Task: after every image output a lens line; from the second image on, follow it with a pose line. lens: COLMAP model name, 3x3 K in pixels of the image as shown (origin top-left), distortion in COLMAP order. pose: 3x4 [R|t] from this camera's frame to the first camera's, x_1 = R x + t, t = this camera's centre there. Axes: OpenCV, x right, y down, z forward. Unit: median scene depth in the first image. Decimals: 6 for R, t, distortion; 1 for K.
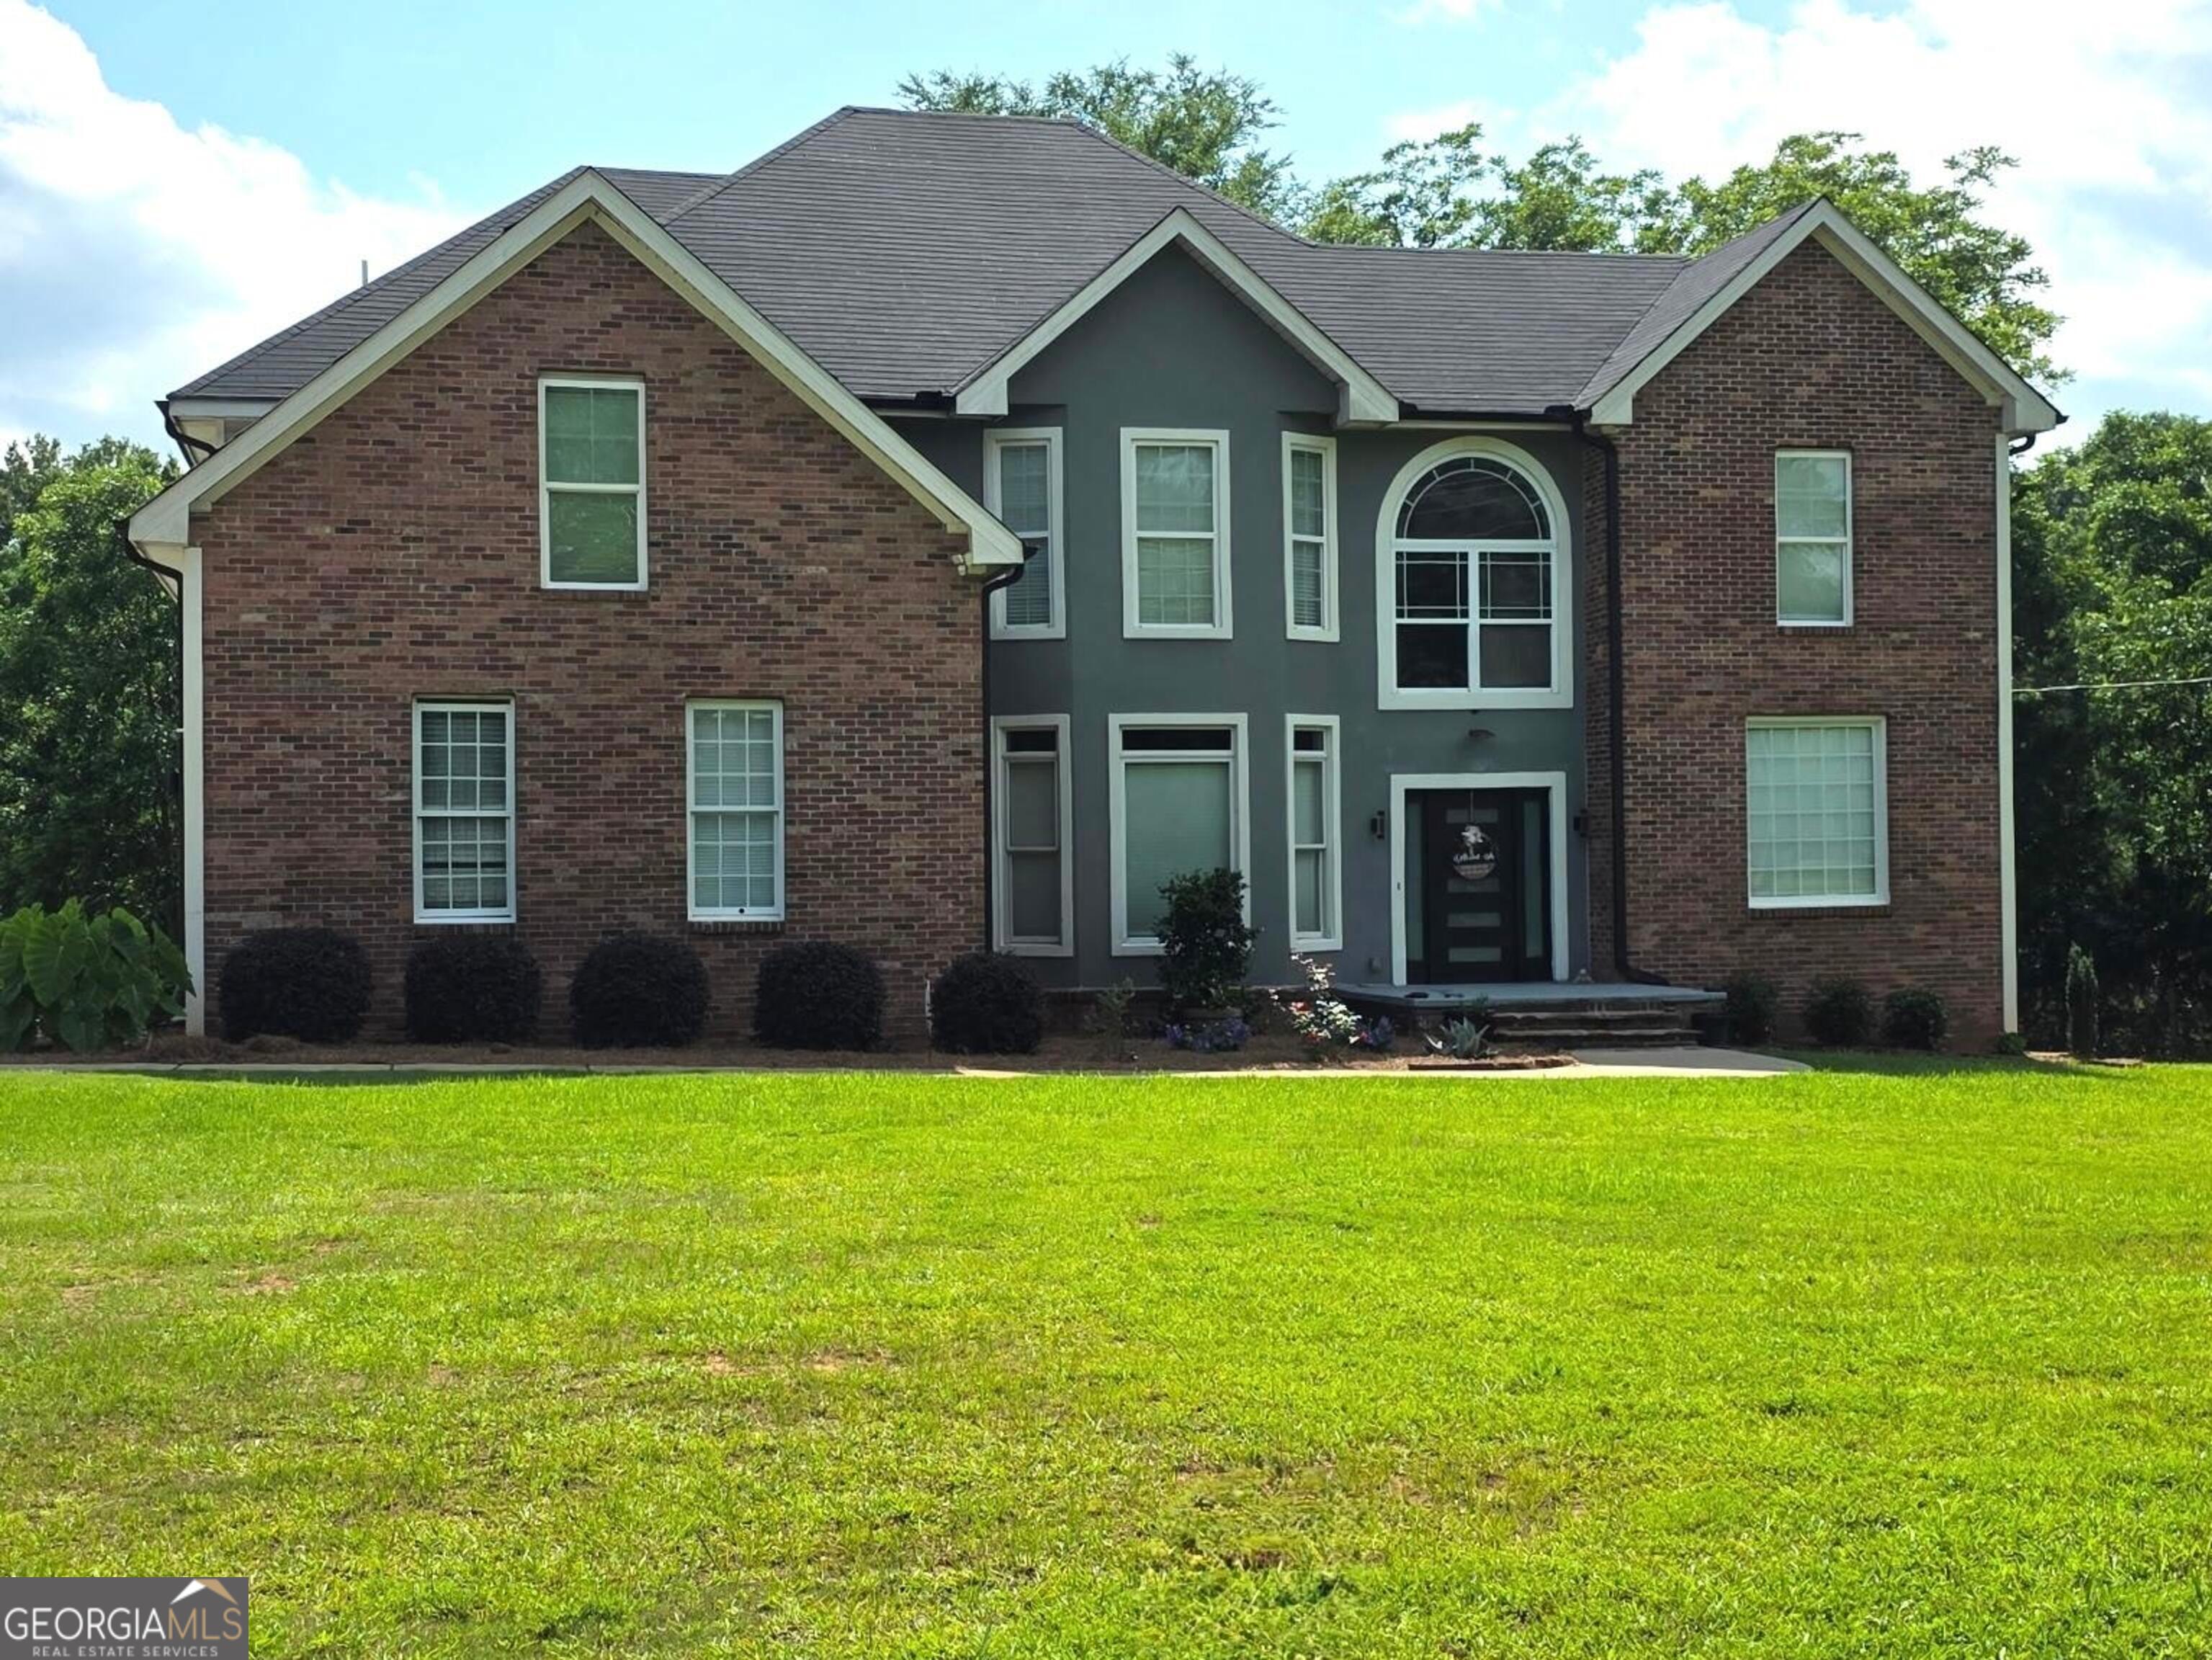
lens RADIAL K [[3256.3, 0, 1141.3], [0, 3256.3, 827.9], [0, 0, 1]] dist [0.107890, -0.152666]
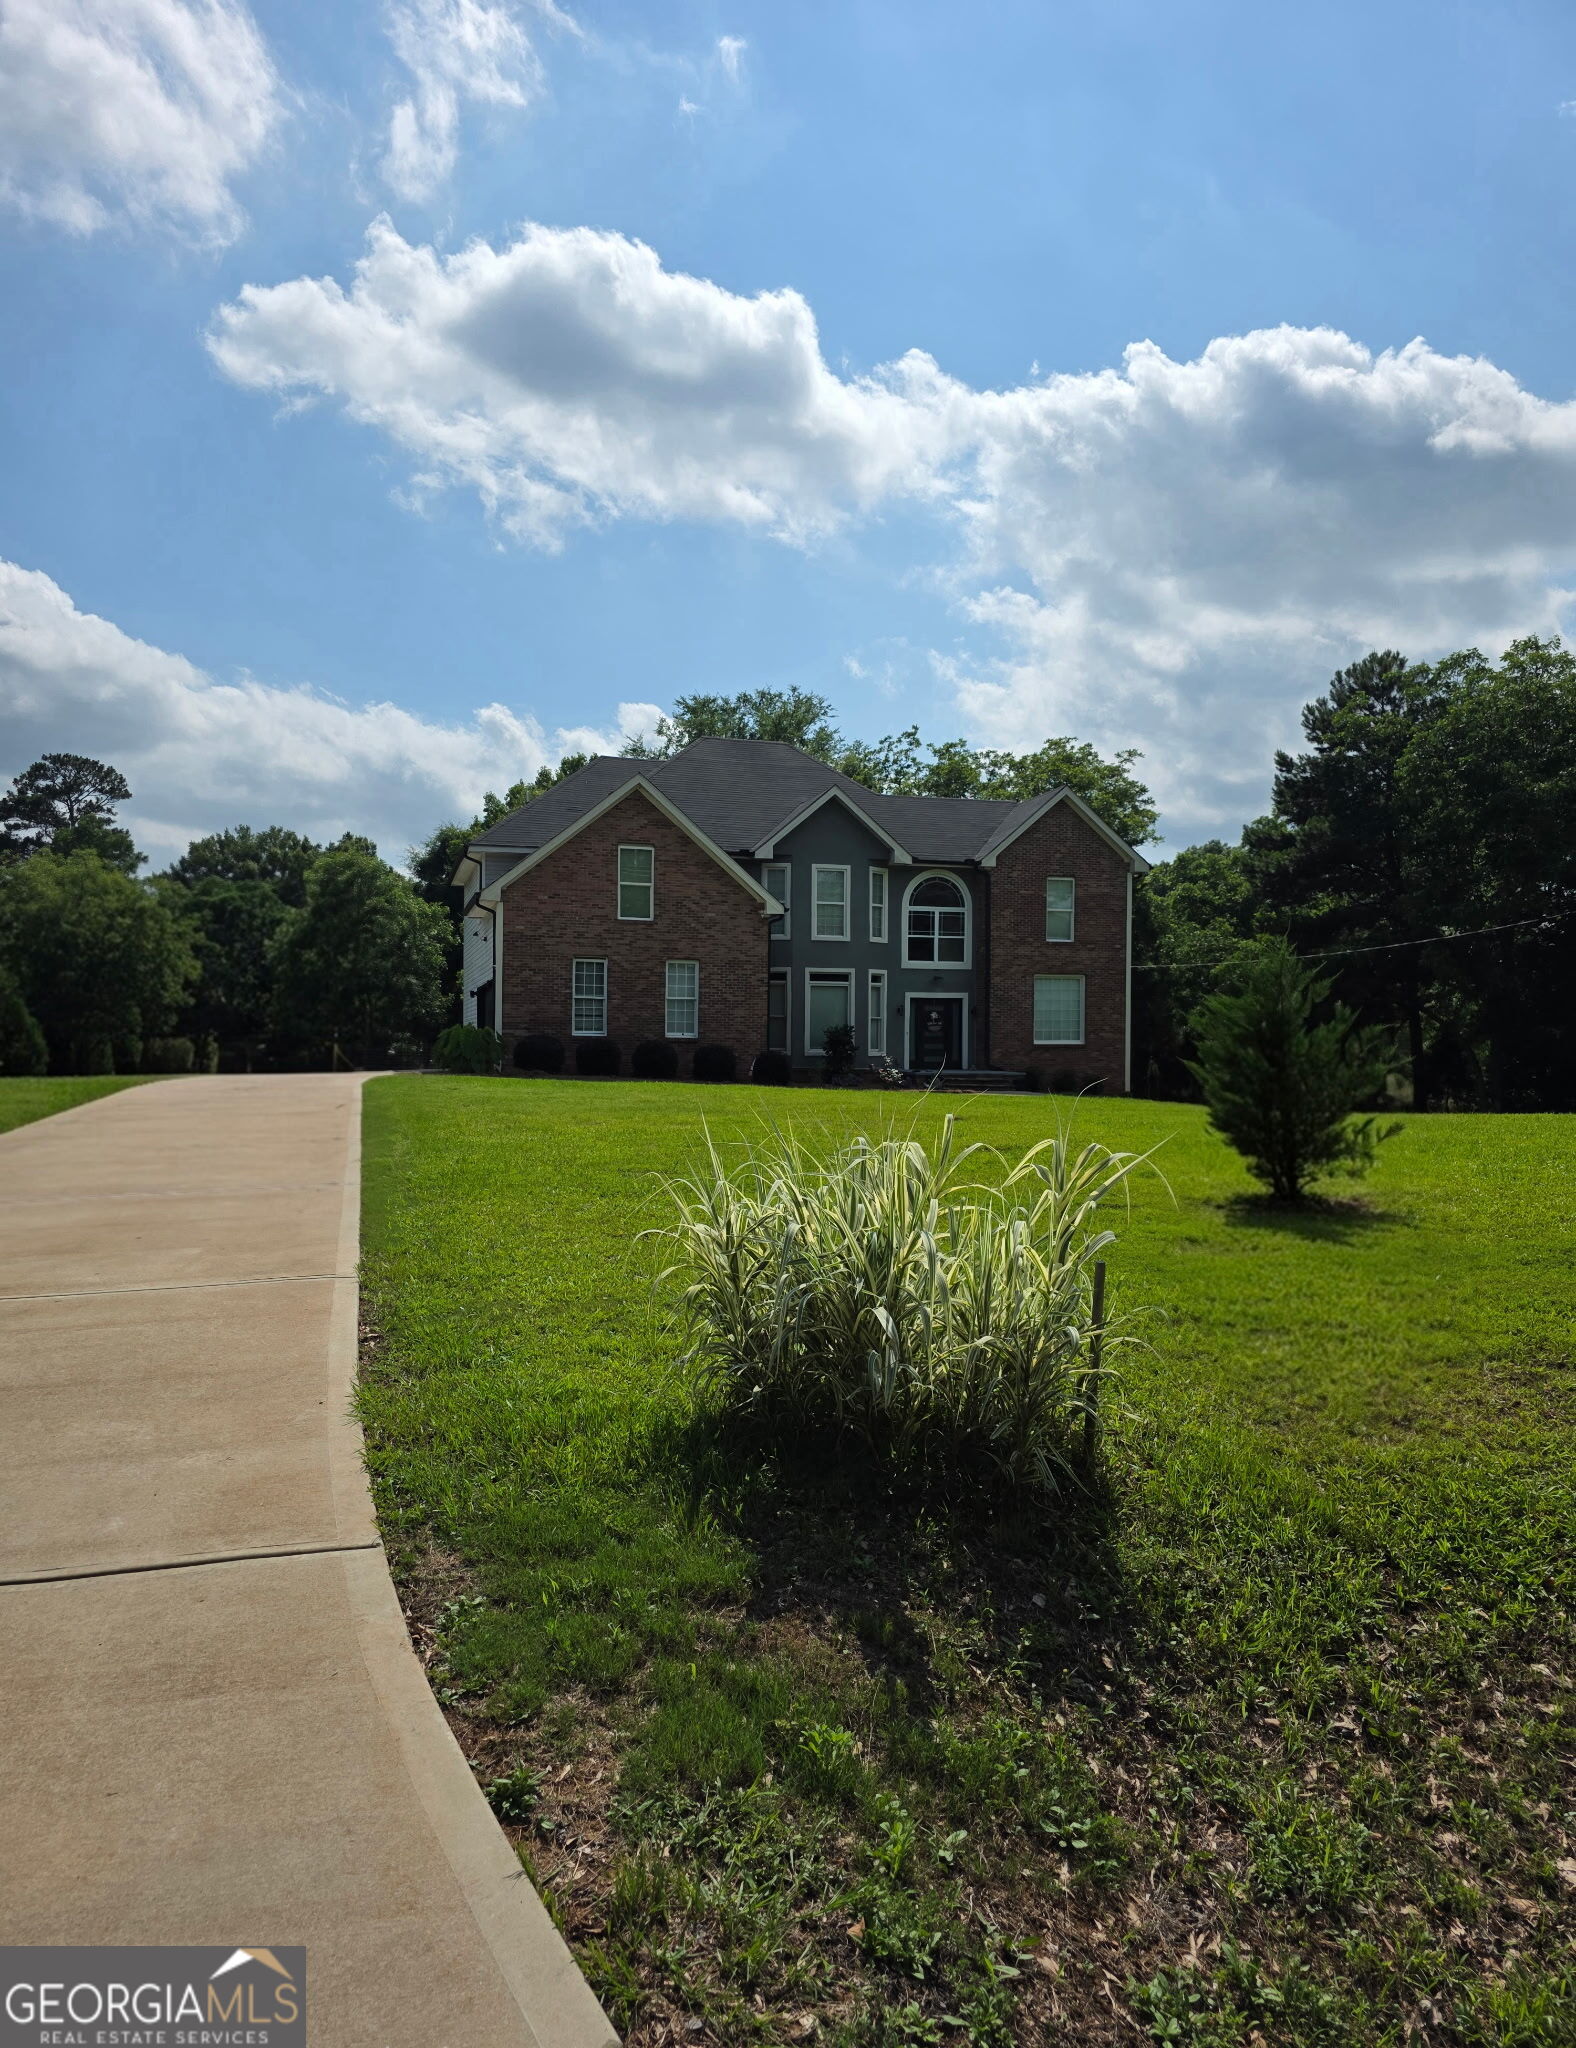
lens RADIAL K [[1761.1, 0, 753.9], [0, 1761.1, 1031.7], [0, 0, 1]] dist [0.133694, -0.000580]
pose [[0.999008, 0.022888, 0.038211, -0.107056], [-0.022984, 0.999734, 0.002065, 0.016797], [-0.038154, -0.002942, 0.999268, -0.478515]]
